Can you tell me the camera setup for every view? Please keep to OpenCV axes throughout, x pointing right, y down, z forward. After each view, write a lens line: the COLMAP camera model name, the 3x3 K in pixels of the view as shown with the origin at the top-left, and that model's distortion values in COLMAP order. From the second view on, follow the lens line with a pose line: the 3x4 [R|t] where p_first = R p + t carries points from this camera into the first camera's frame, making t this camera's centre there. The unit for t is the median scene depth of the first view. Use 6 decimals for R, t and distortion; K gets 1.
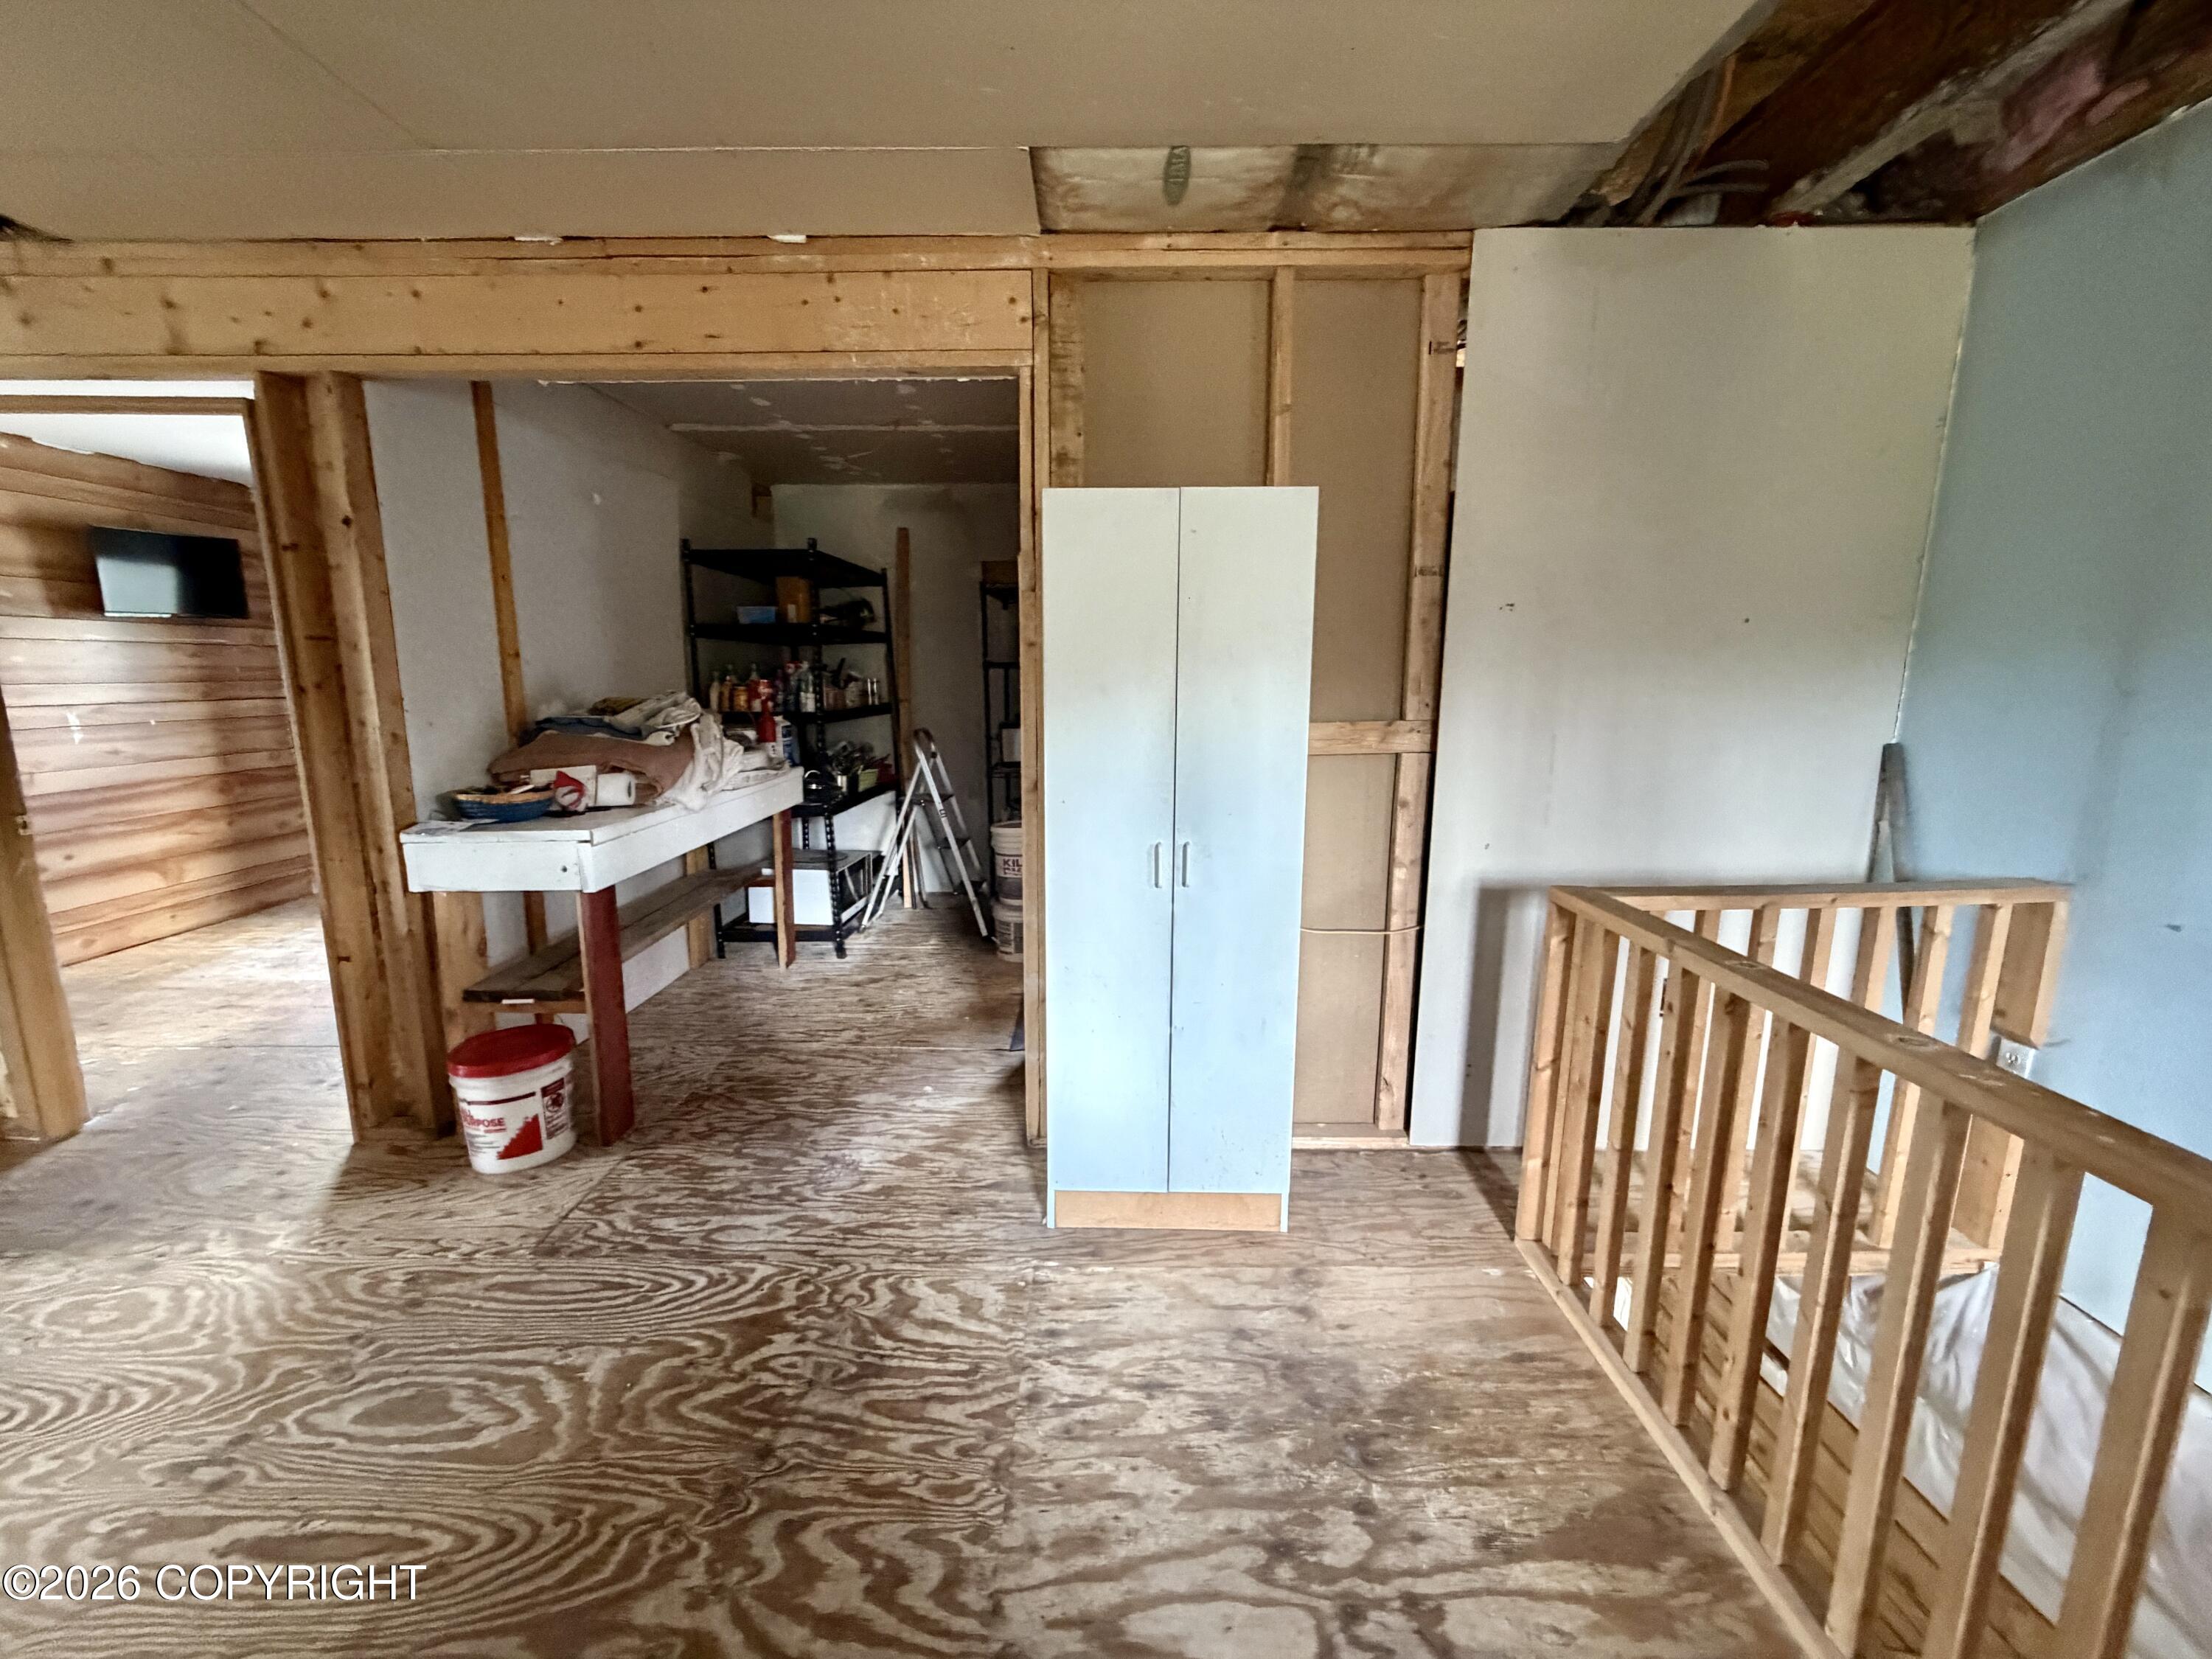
lens RADIAL K [[883.6, 0, 1099.5], [0, 883.6, 829.3], [0, 0, 1]] dist [-0.000434, 0.000299]
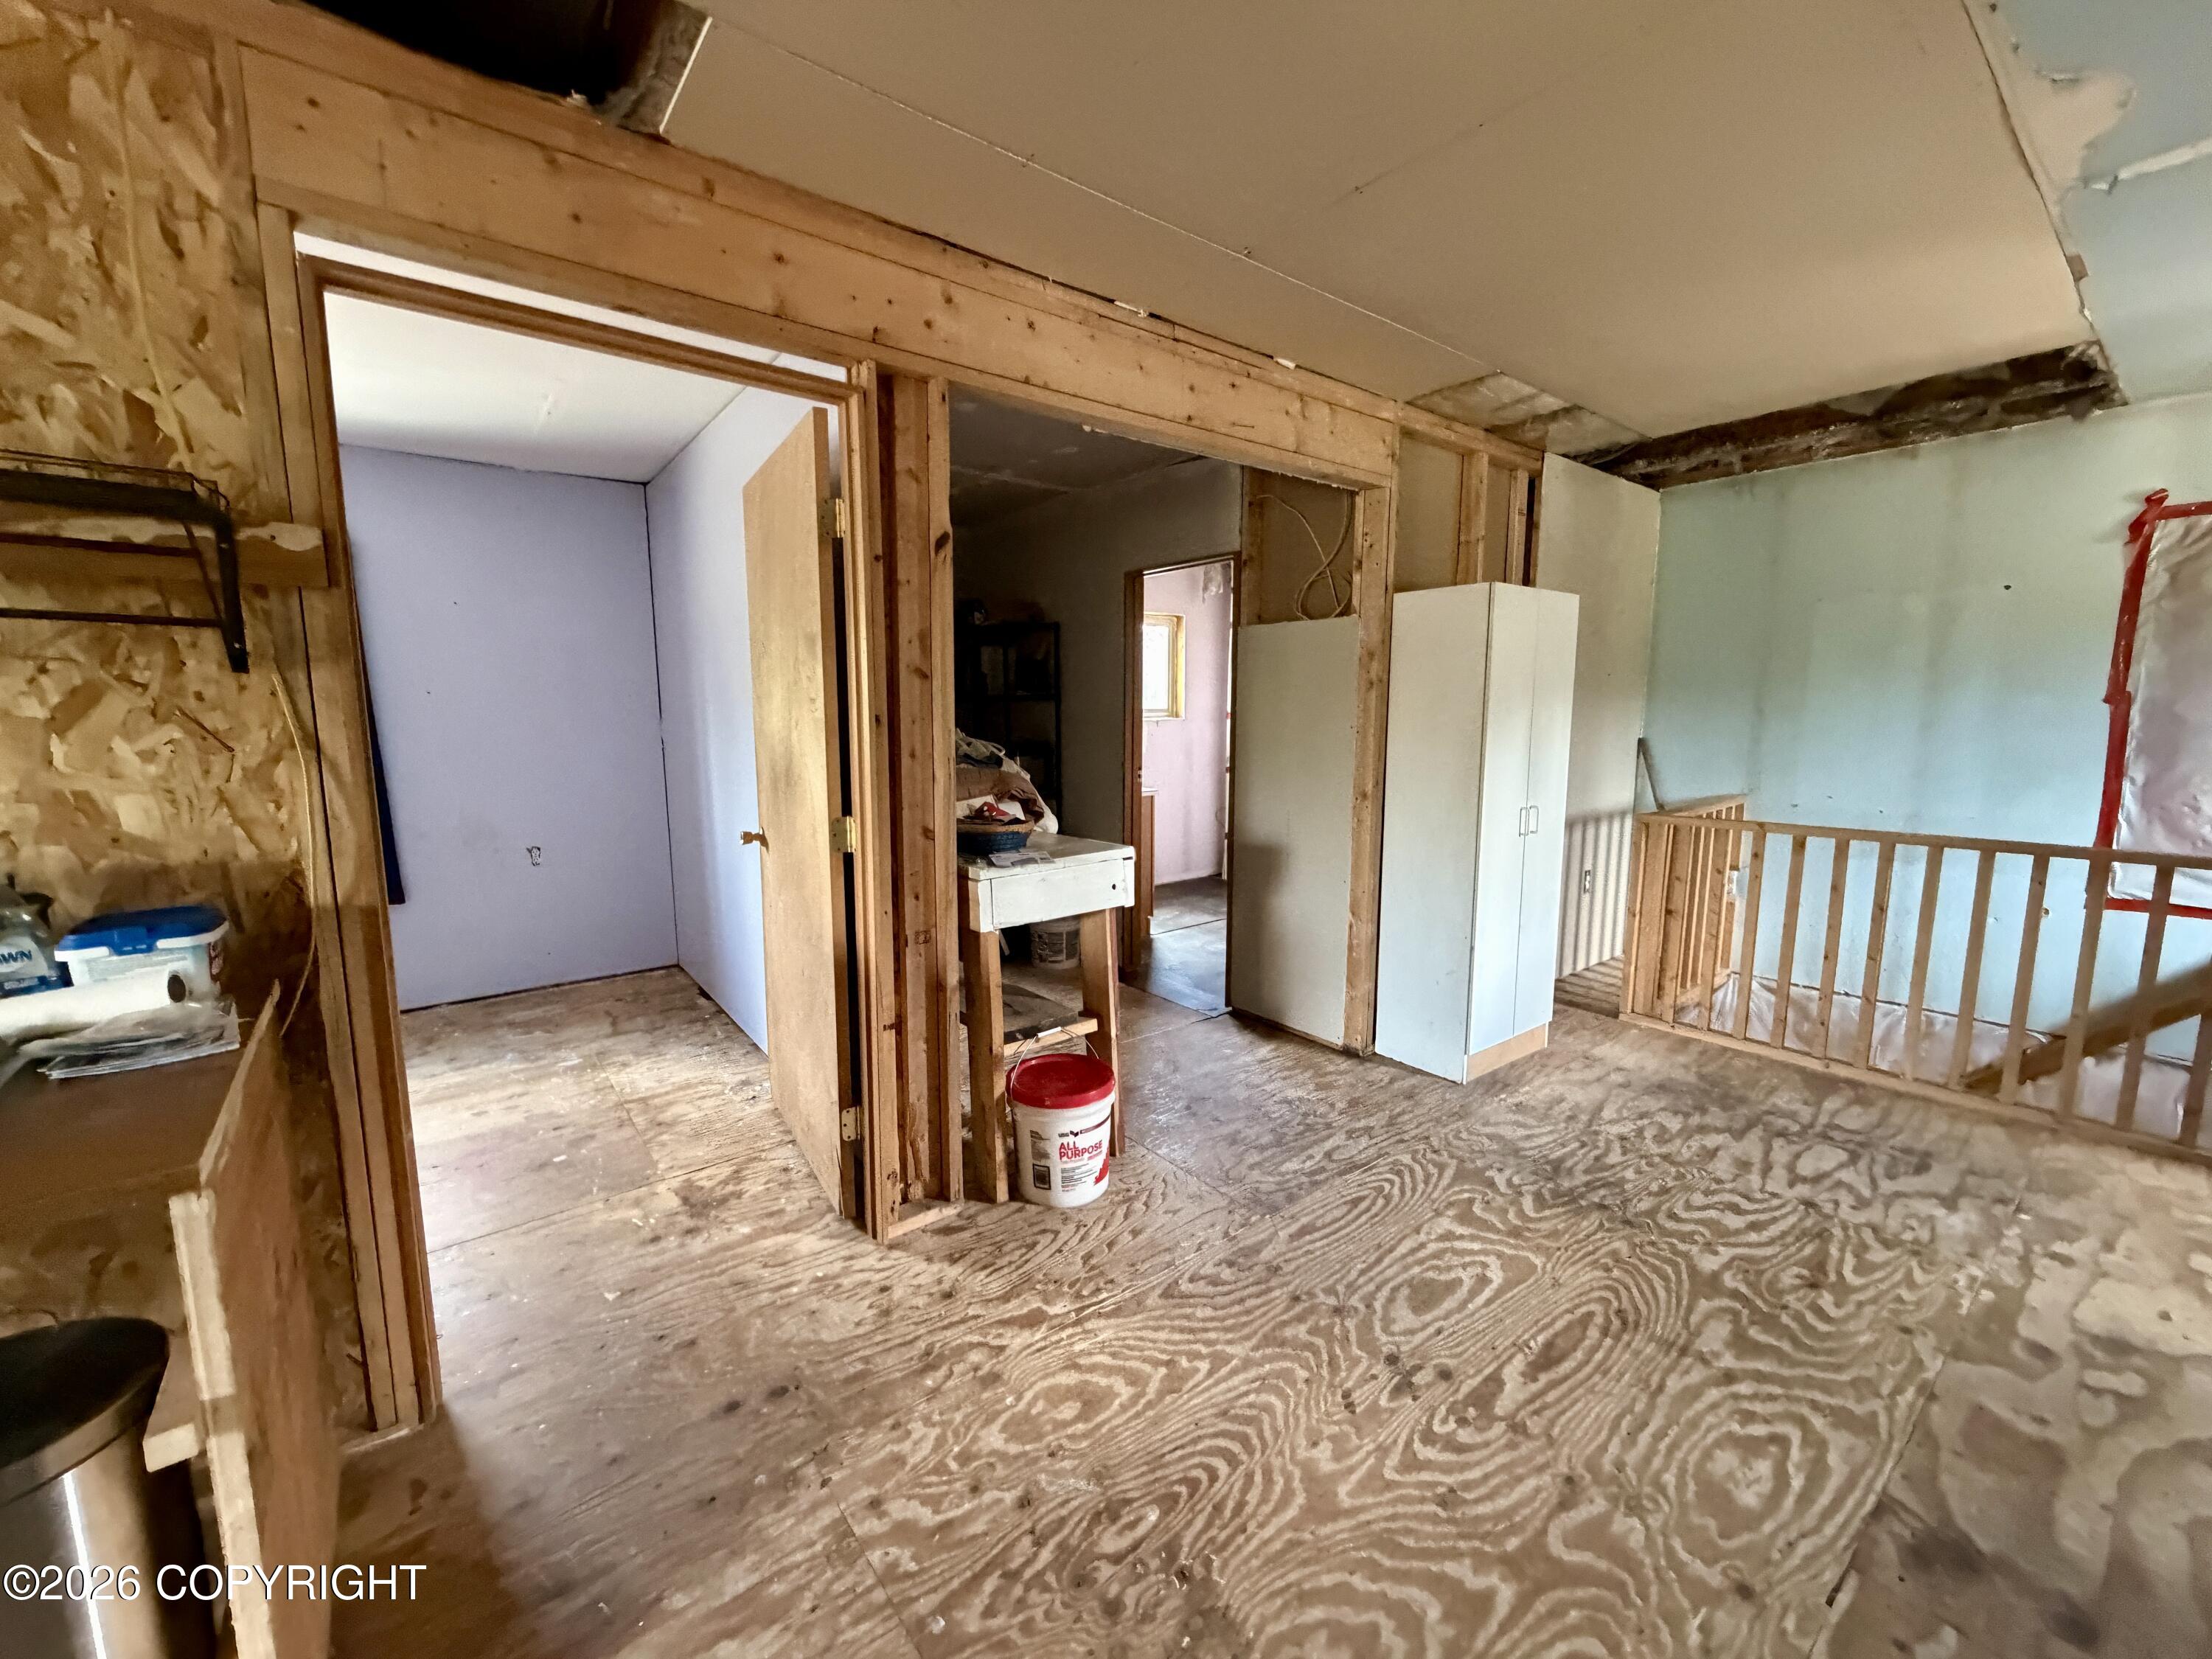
lens RADIAL K [[883.6, 0, 1099.5], [0, 883.6, 829.3], [0, 0, 1]] dist [-0.000434, 0.000299]
pose [[0.784466, -0.086419, 0.614122, -1.388365], [0.112814, 0.993607, -0.004286, -0.022399], [-0.609825, 0.072644, 0.789200, 0.200300]]
